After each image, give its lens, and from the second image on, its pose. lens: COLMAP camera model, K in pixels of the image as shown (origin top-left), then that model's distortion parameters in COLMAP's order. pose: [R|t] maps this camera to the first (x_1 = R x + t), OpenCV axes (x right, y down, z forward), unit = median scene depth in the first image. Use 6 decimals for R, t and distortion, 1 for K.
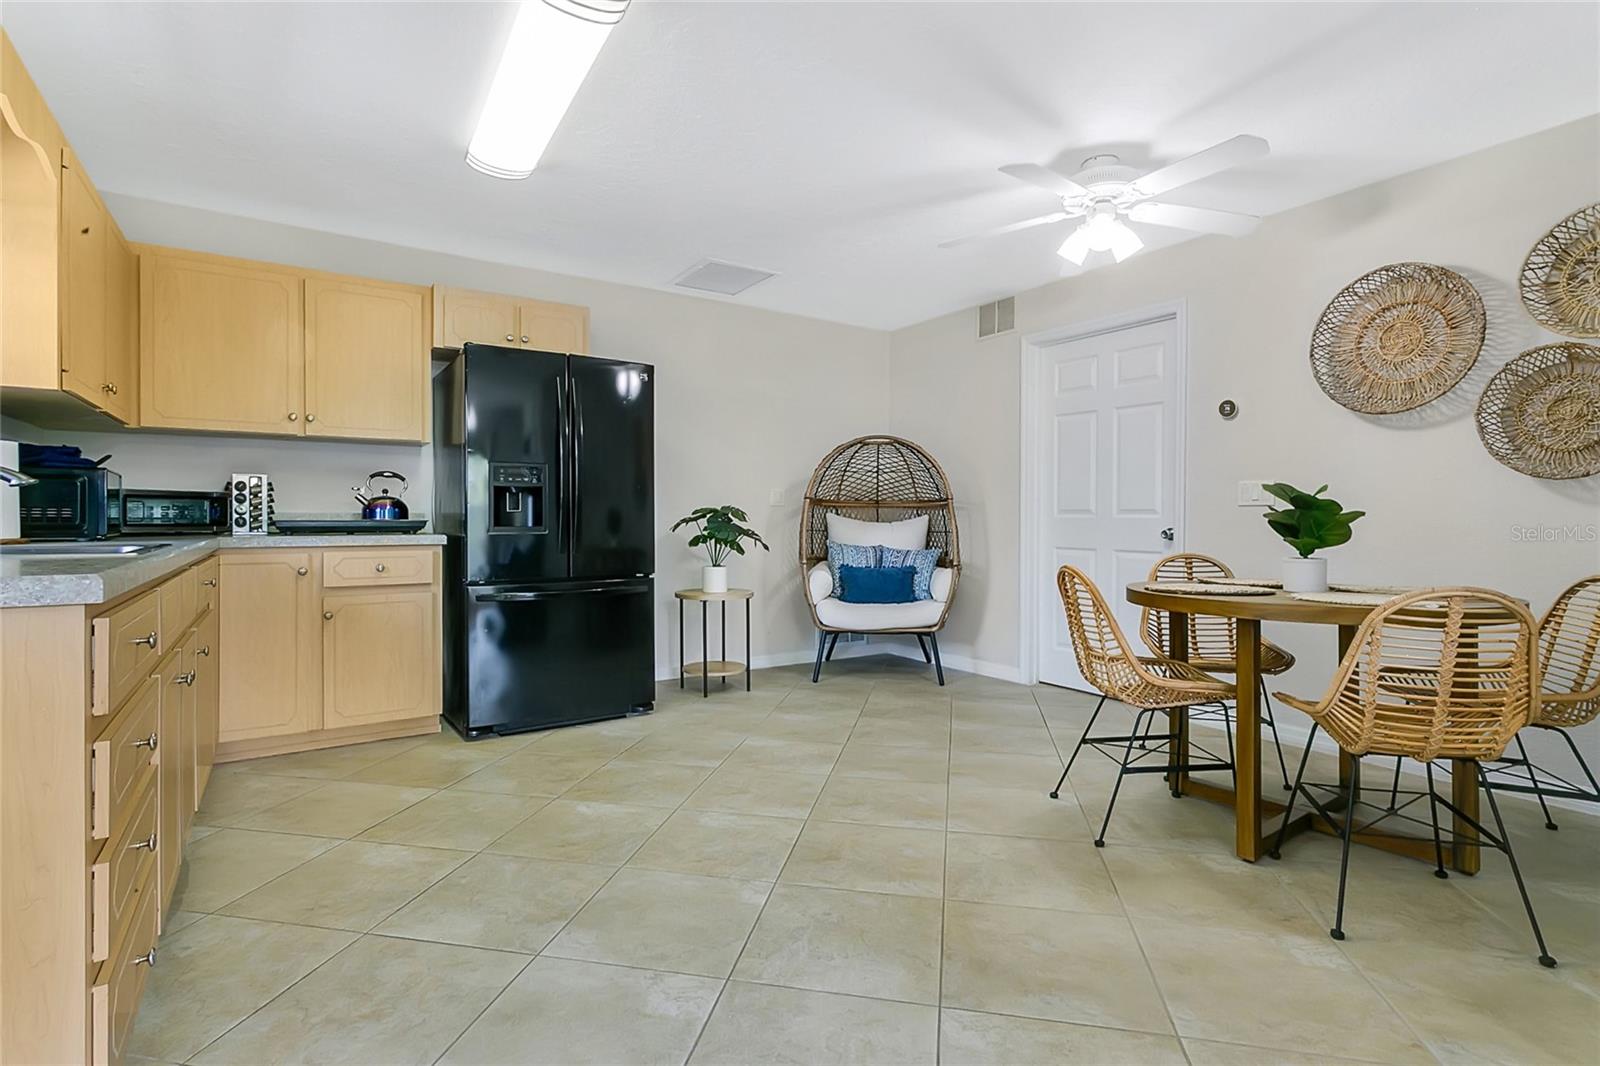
lens RADIAL K [[763.5, 0, 795.7], [0, 763.5, 528.0], [0, 0, 1]] dist [-0.003306, 0.009494]
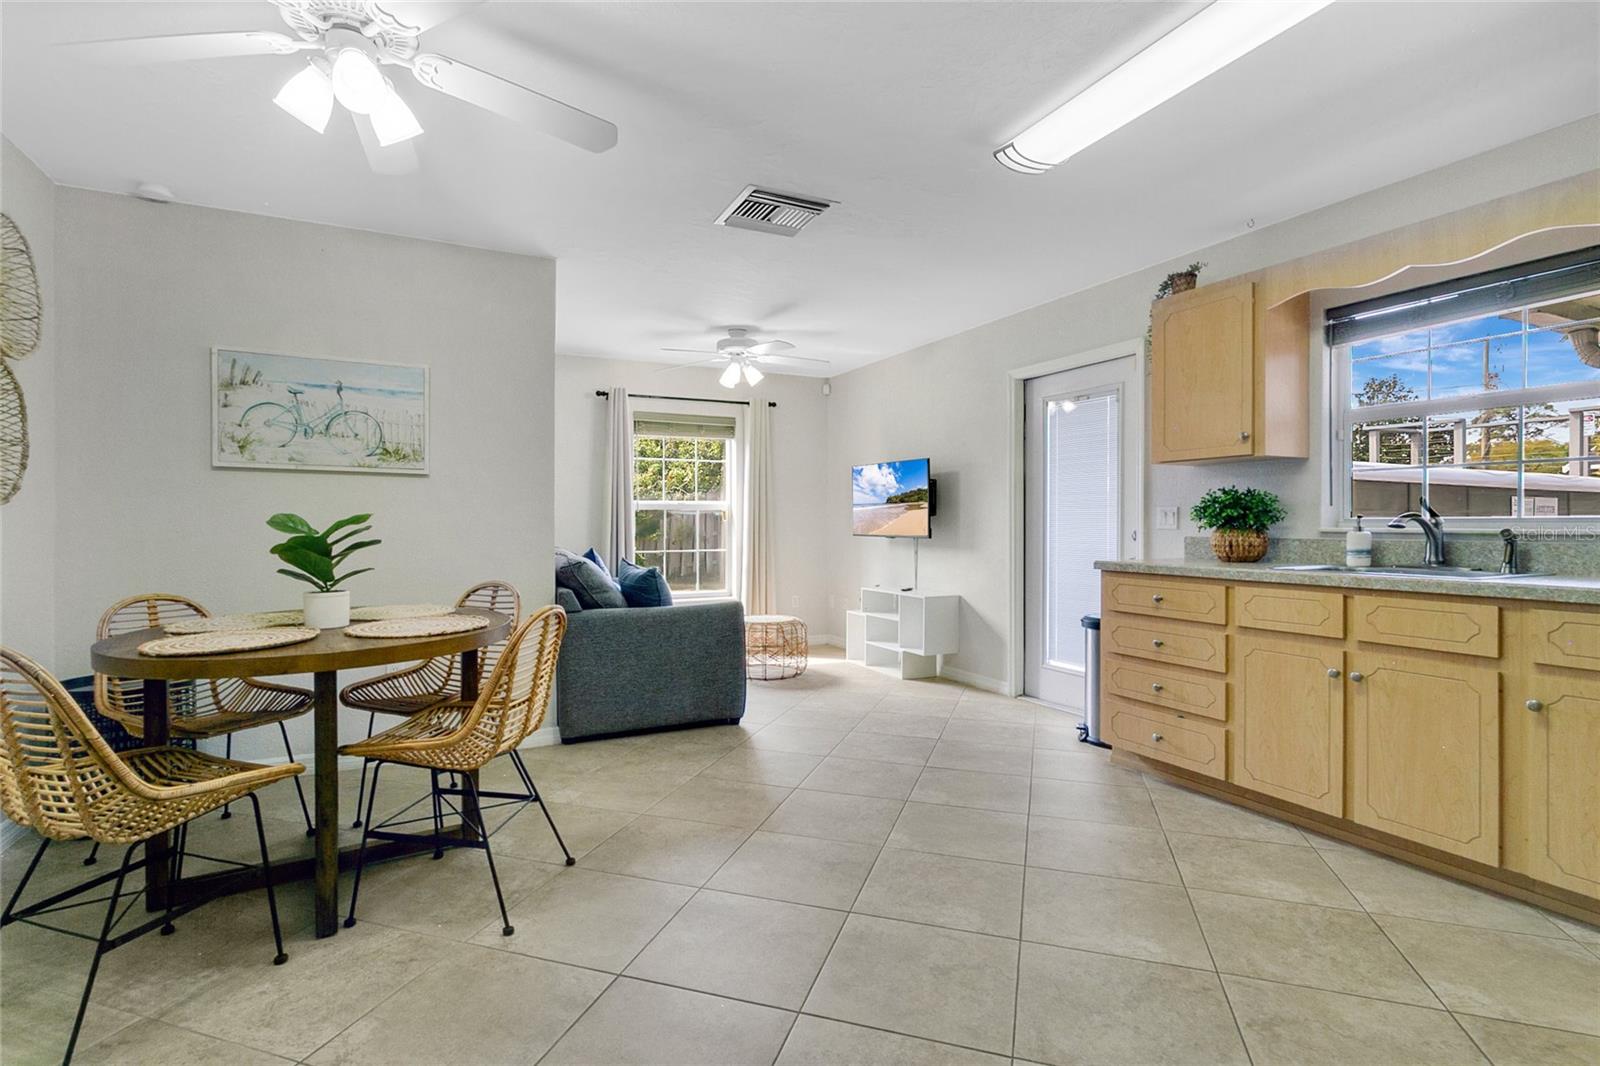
lens RADIAL K [[763.5, 0, 795.7], [0, 763.5, 528.0], [0, 0, 1]] dist [-0.003306, 0.009494]
pose [[-0.993549, -0.003419, 0.113353, -0.022371], [-0.001085, 0.999786, 0.020641, -0.062921], [-0.113400, 0.020385, -0.993340, 2.041080]]
